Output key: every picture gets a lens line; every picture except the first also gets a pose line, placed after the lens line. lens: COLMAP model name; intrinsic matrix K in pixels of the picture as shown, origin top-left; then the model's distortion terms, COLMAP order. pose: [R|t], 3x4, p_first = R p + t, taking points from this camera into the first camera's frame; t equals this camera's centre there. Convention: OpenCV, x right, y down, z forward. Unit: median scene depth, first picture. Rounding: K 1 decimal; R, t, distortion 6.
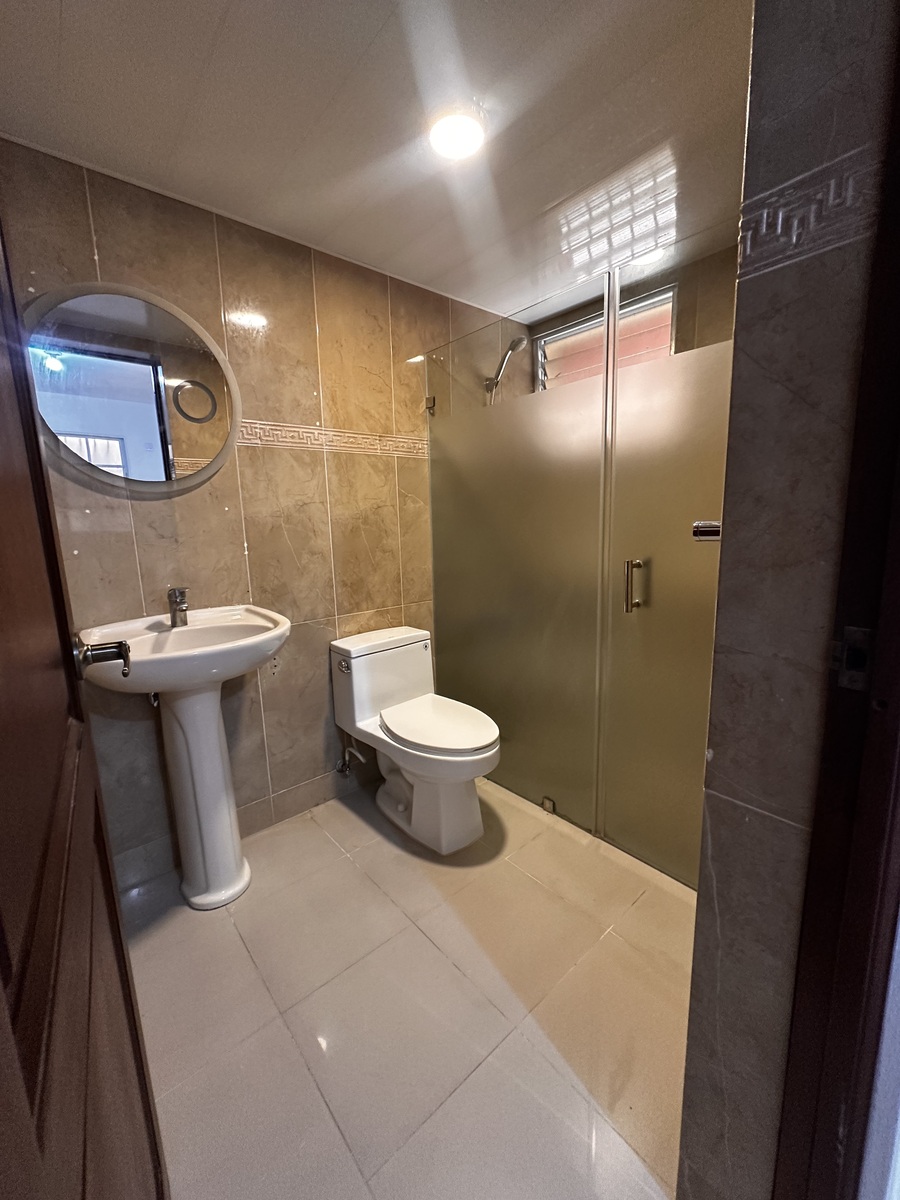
lens RADIAL K [[479.3, 0, 448.2], [0, 479.3, 598.8], [0, 0, 1]] dist [-0.001957, -0.000116]
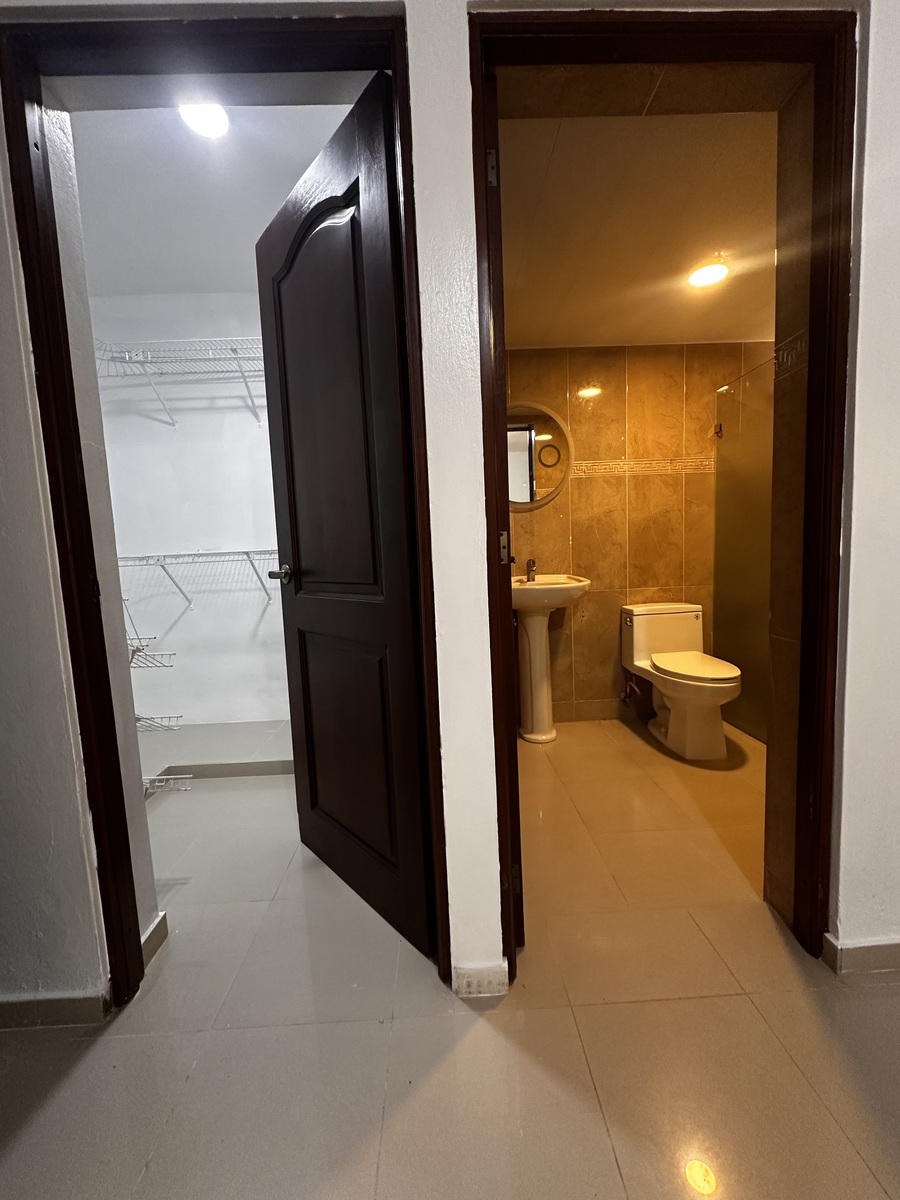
lens RADIAL K [[479.3, 0, 449.3], [0, 479.3, 600.1], [0, 0, 1]] dist [-0.001957, -0.000116]
pose [[0.774186, 0.057031, -0.630383, 0.273610], [-0.085579, 0.996219, -0.014972, 0.145549], [0.627146, 0.065539, 0.776140, -0.469496]]
